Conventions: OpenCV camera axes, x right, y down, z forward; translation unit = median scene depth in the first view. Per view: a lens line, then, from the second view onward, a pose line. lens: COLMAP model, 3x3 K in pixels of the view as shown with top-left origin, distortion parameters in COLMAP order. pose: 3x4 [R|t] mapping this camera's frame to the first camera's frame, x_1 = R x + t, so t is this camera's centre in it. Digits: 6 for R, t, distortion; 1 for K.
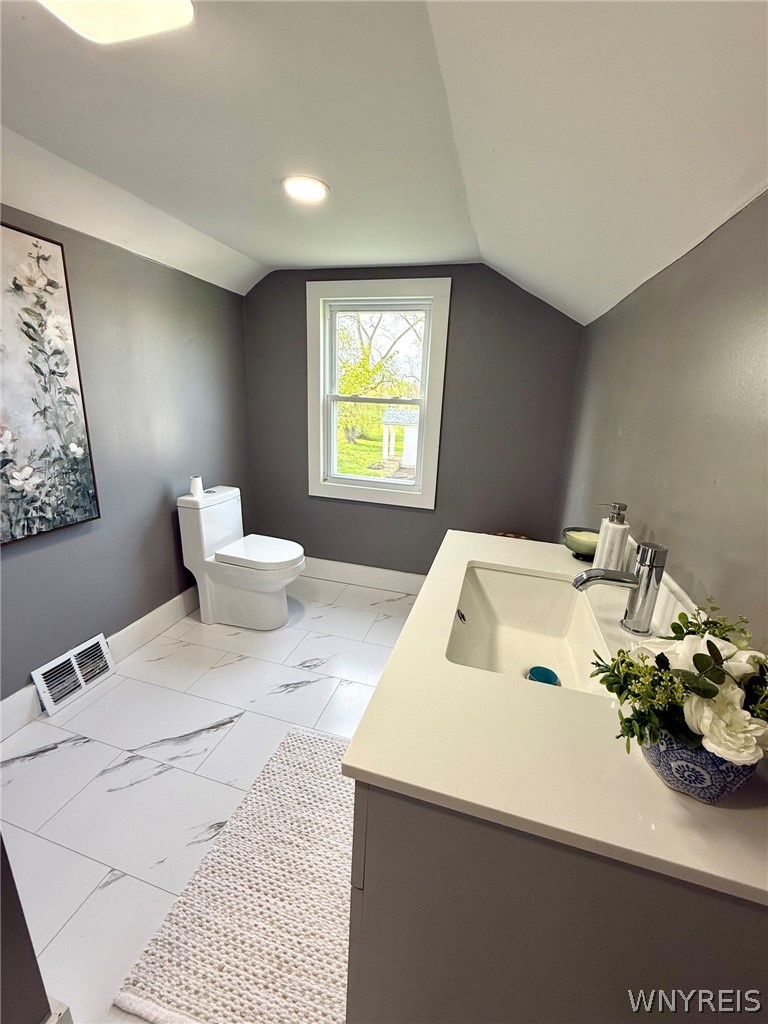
lens RADIAL K [[407.0, 0, 382.5], [0, 407.0, 509.2], [0, 0, 1]] dist [-0.001120, -0.000150]
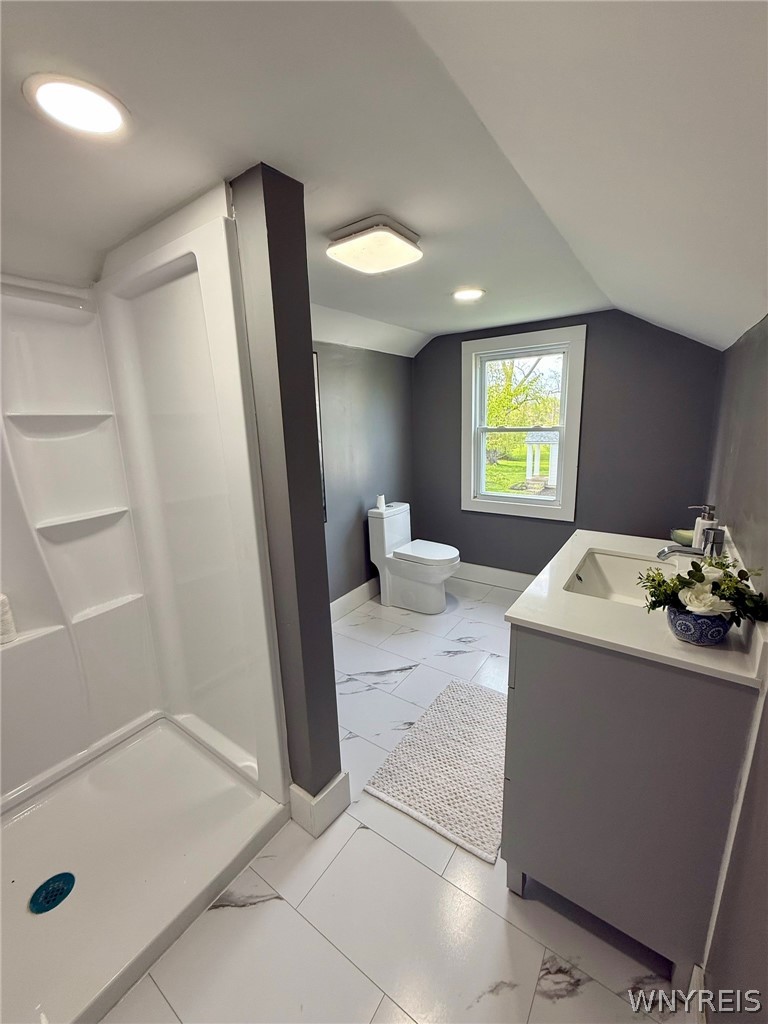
lens RADIAL K [[407.0, 0, 385.2], [0, 407.0, 507.8], [0, 0, 1]] dist [-0.001120, -0.000150]
pose [[0.944934, -0.002691, -0.327250, 0.002293], [-0.016191, 0.998357, -0.054960, 0.036915], [0.326860, 0.057232, 0.943338, -0.273842]]
